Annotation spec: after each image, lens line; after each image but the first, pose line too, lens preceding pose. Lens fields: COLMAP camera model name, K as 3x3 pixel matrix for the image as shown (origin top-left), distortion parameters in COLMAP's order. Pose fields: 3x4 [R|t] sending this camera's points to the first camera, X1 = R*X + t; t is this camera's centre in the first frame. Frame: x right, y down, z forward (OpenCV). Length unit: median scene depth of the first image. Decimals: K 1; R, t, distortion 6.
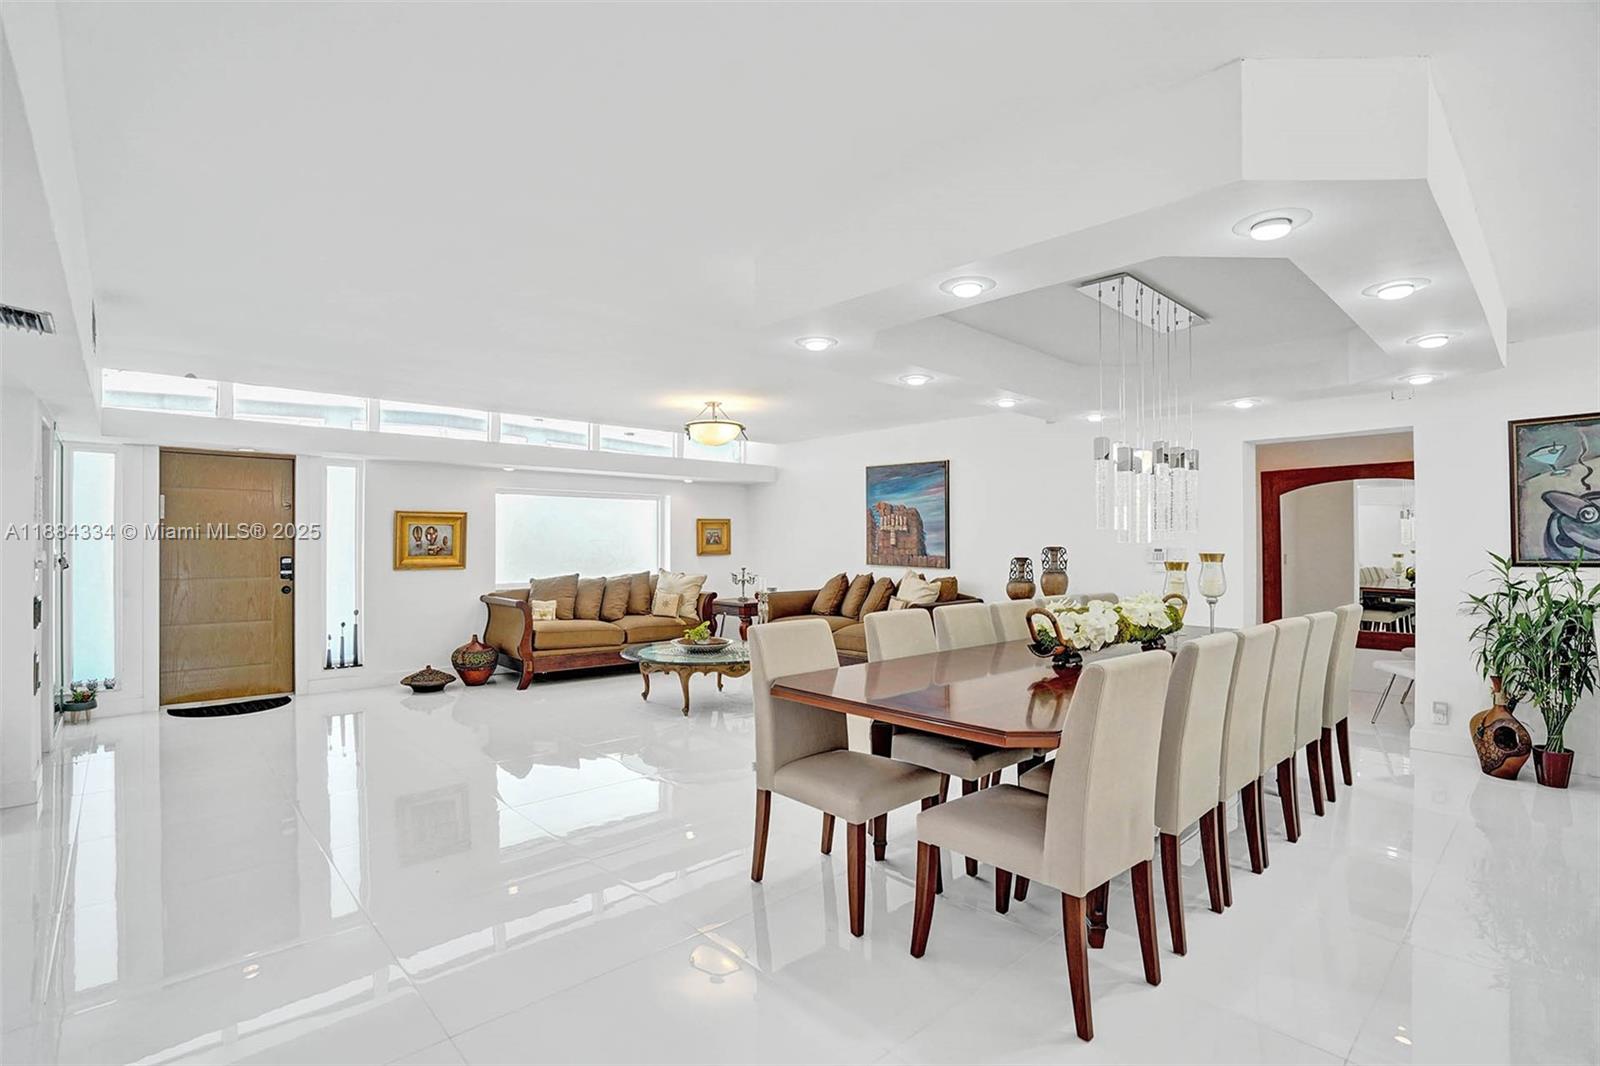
lens RADIAL K [[756.1, 0, 800.9], [0, 756.1, 539.6], [0, 0, 1]] dist [-0.056023, 0.019688]
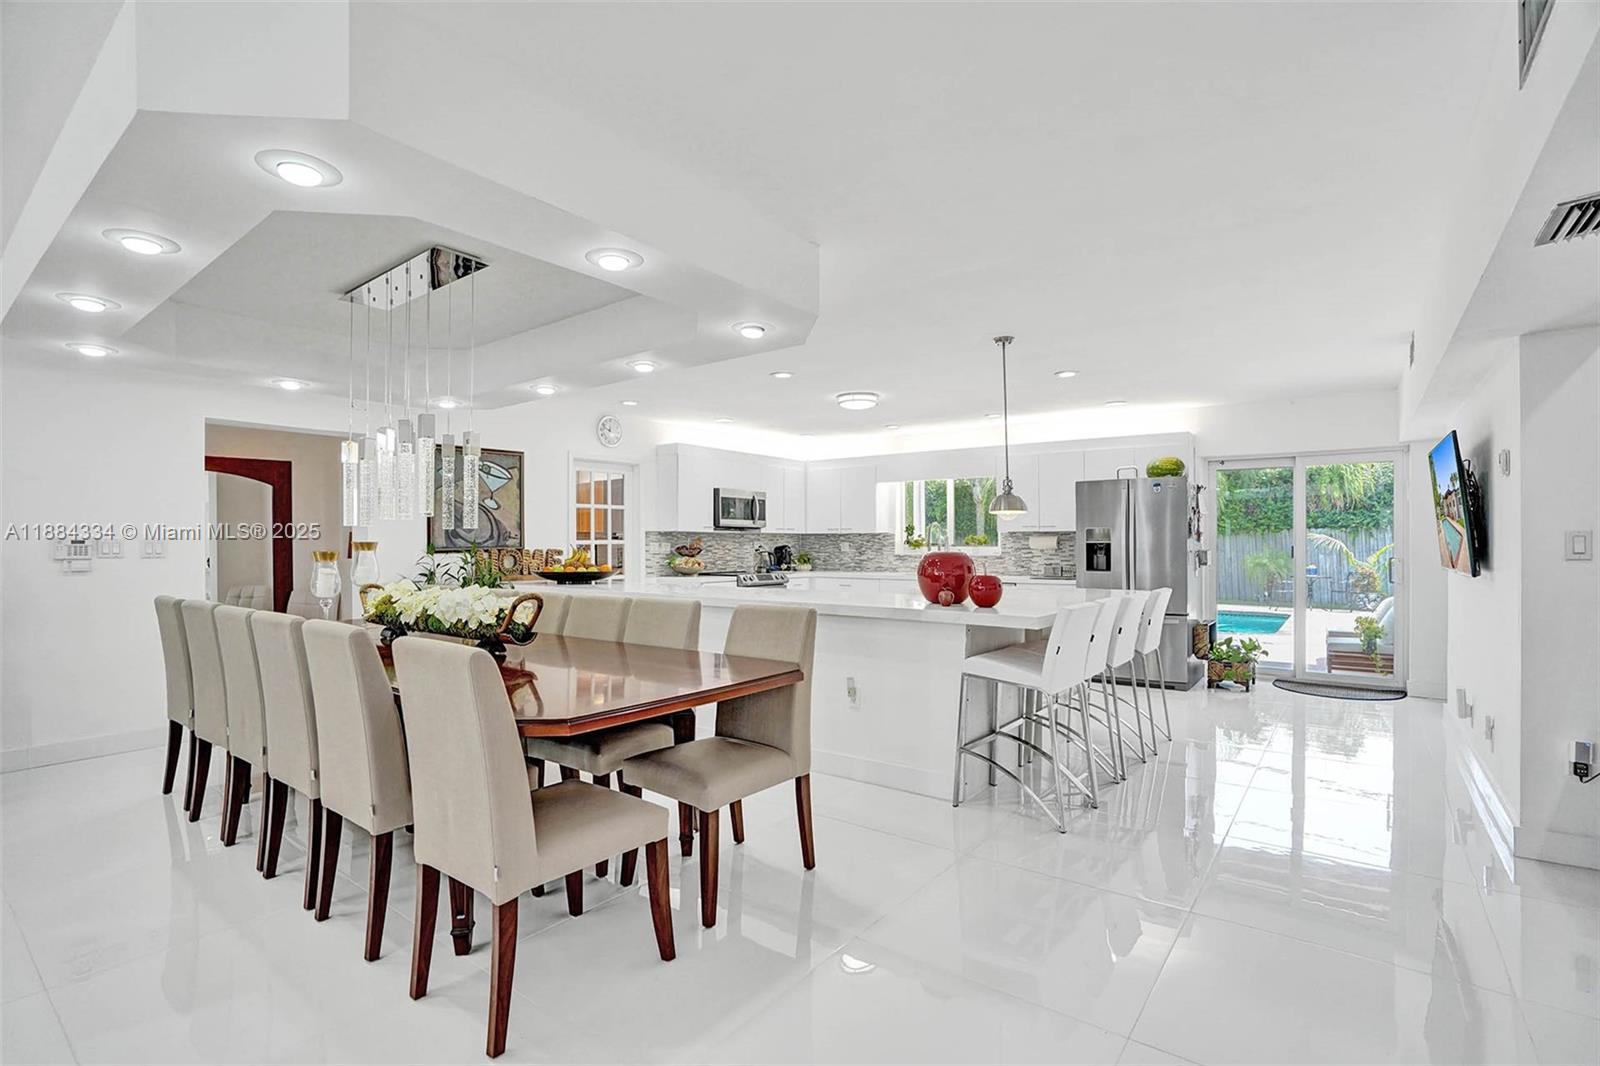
lens RADIAL K [[756.1, 0, 800.9], [0, 756.1, 539.6], [0, 0, 1]] dist [-0.056023, 0.019688]
pose [[-0.181404, 0.008323, 0.983373, -0.313694], [-0.003322, 0.999953, -0.009077, 0.014384], [-0.983403, -0.004914, -0.181368, 0.375479]]
